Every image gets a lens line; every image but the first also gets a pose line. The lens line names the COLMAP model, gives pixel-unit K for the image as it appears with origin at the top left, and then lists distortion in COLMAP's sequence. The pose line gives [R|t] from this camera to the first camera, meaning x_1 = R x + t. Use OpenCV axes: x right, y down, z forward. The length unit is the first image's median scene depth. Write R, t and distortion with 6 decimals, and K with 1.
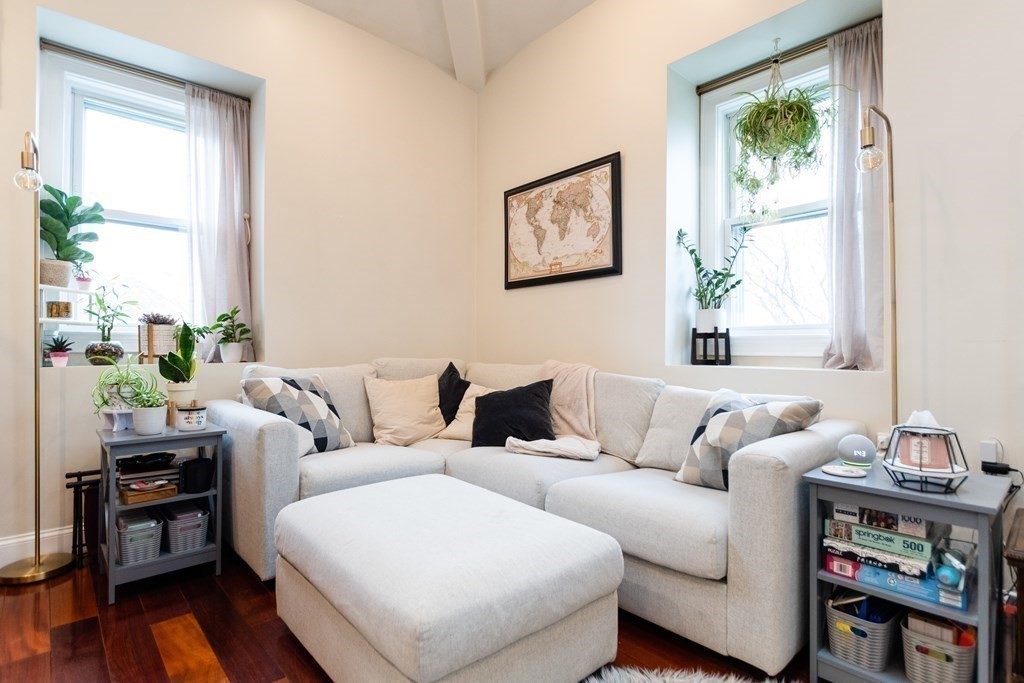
lens RADIAL K [[515.9, 0, 511.8], [0, 515.9, 344.9], [0, 0, 1]] dist [0.001924, 0.000391]
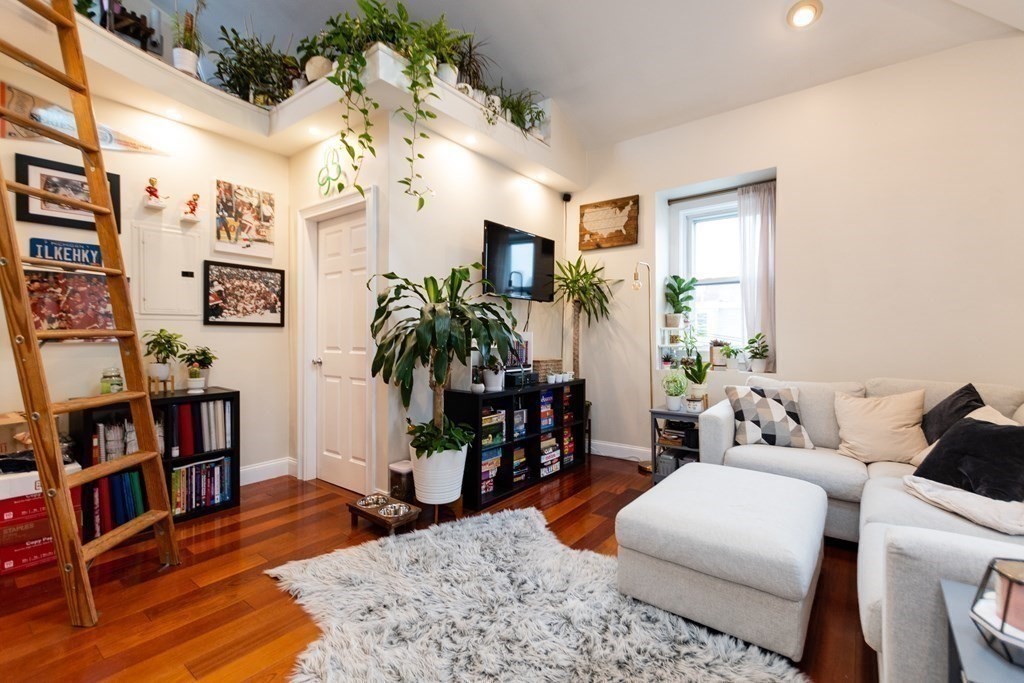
lens RADIAL K [[451.4, 0, 512.0], [0, 451.4, 341.5], [0, 0, 1]] dist [-0.000284, 0.000007]
pose [[0.174294, 0.007778, -0.984663, 0.619020], [0.006032, 0.999942, 0.008966, -0.072641], [0.984675, -0.007502, 0.174237, 0.109063]]
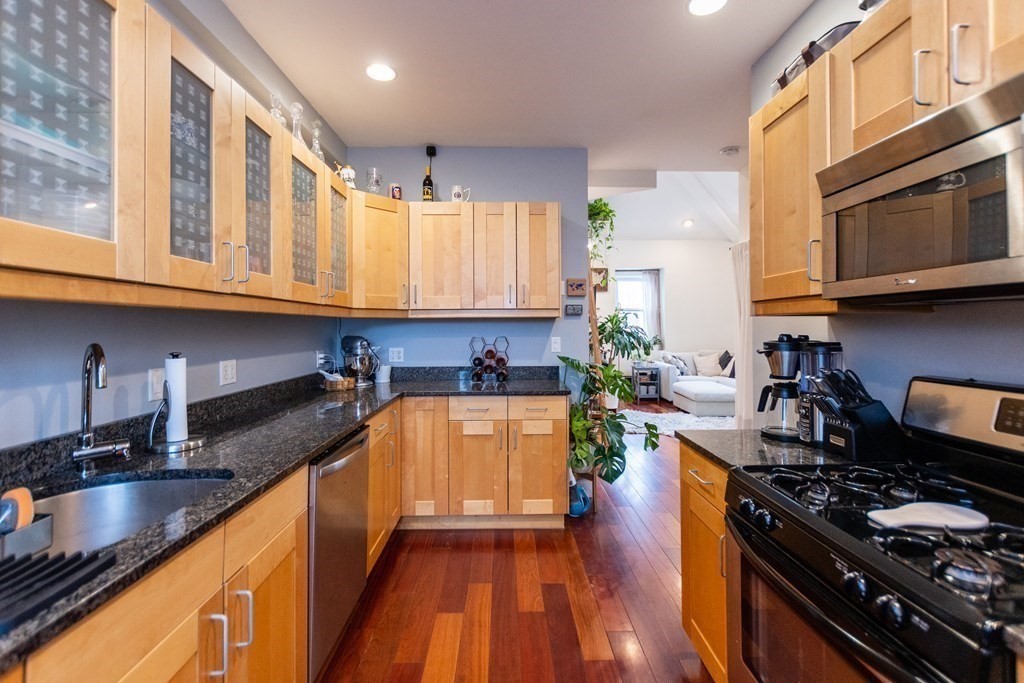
lens RADIAL K [[448.1, 0, 516.8], [0, 448.1, 321.6], [0, 0, 1]] dist [0.018903, -0.009990]
pose [[0.758196, -0.013817, -0.651880, 0.767456], [0.012438, 0.999900, -0.006727, -0.159791], [0.651908, -0.003007, 0.758292, -2.032385]]
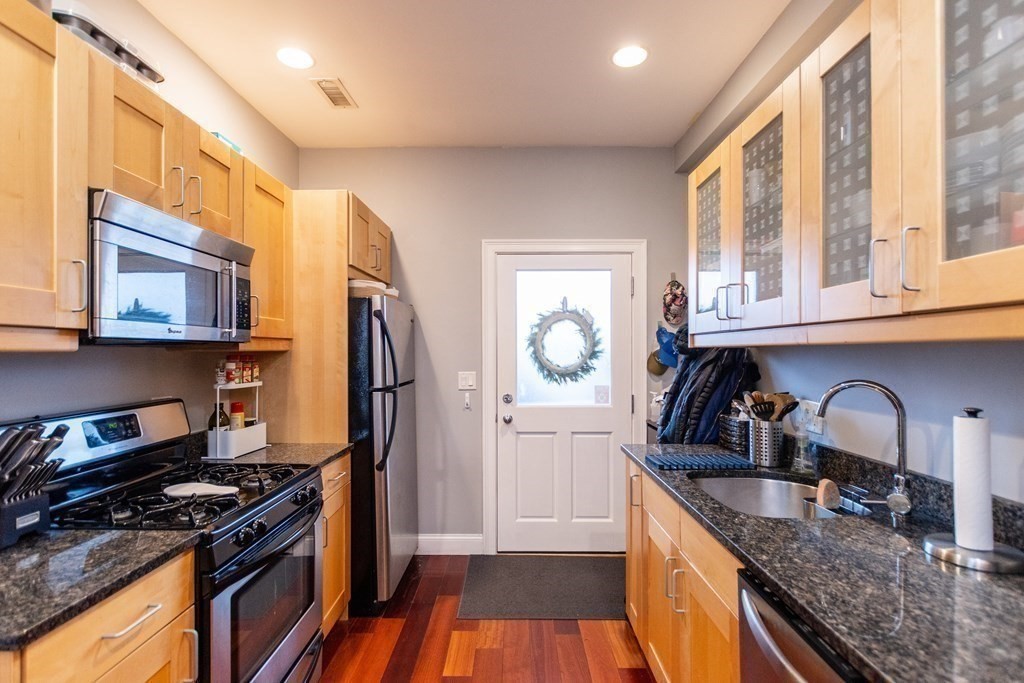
lens RADIAL K [[492.4, 0, 513.9], [0, 492.4, 346.2], [0, 0, 1]] dist [0.000733, 0.000272]
pose [[-0.737435, 0.006136, 0.675390, 0.111931], [-0.005694, 0.999867, -0.015301, -0.171086], [-0.675394, -0.015129, -0.737302, -1.377265]]
